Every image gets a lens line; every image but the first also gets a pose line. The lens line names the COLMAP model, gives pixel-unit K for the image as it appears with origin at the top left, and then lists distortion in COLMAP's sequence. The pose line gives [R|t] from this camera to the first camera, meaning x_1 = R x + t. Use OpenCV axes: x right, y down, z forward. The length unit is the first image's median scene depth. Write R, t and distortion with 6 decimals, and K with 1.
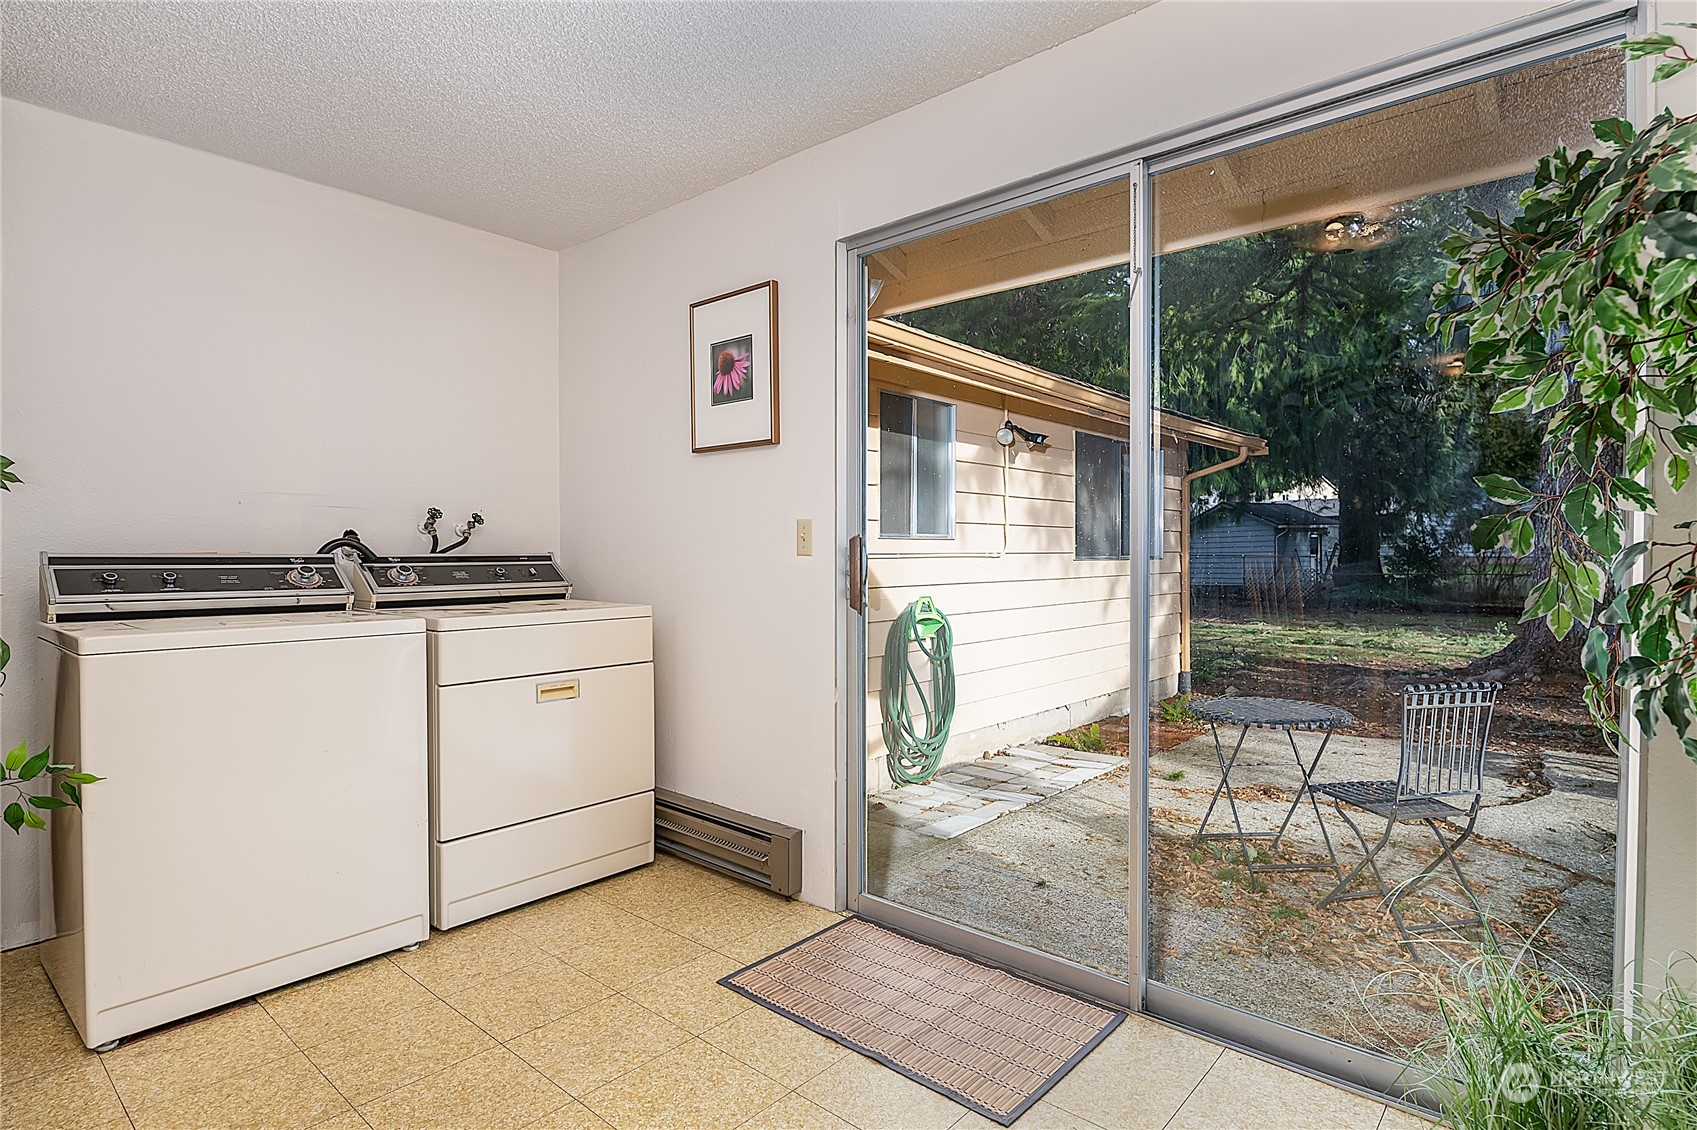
lens RADIAL K [[869.2, 0, 845.7], [0, 869.2, 541.6], [0, 0, 1]] dist [0.002943, -0.000105]
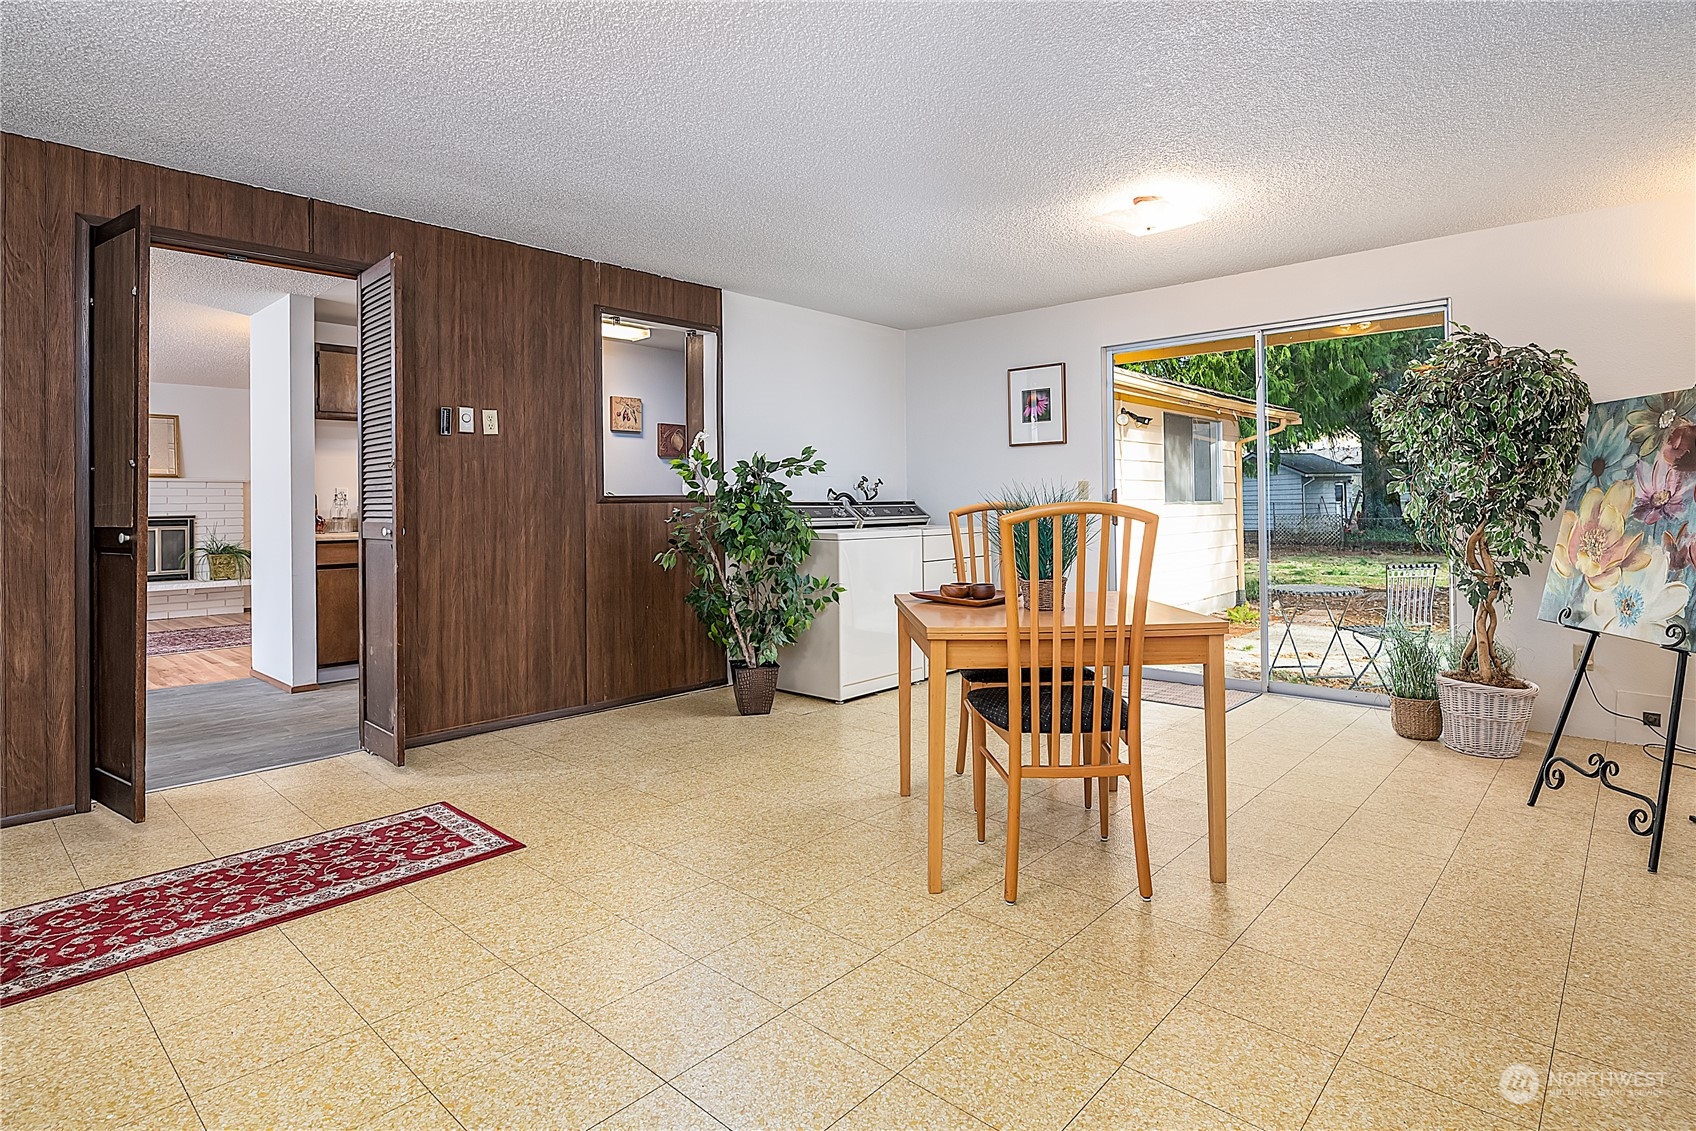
lens RADIAL K [[871.0, 0, 851.6], [0, 871.0, 474.1], [0, 0, 1]] dist [0.002019, -0.000687]
pose [[0.999831, -0.009459, -0.015749, -0.395115], [0.009109, 0.999713, -0.022142, -0.001499], [0.015954, 0.021995, 0.999631, -0.737106]]
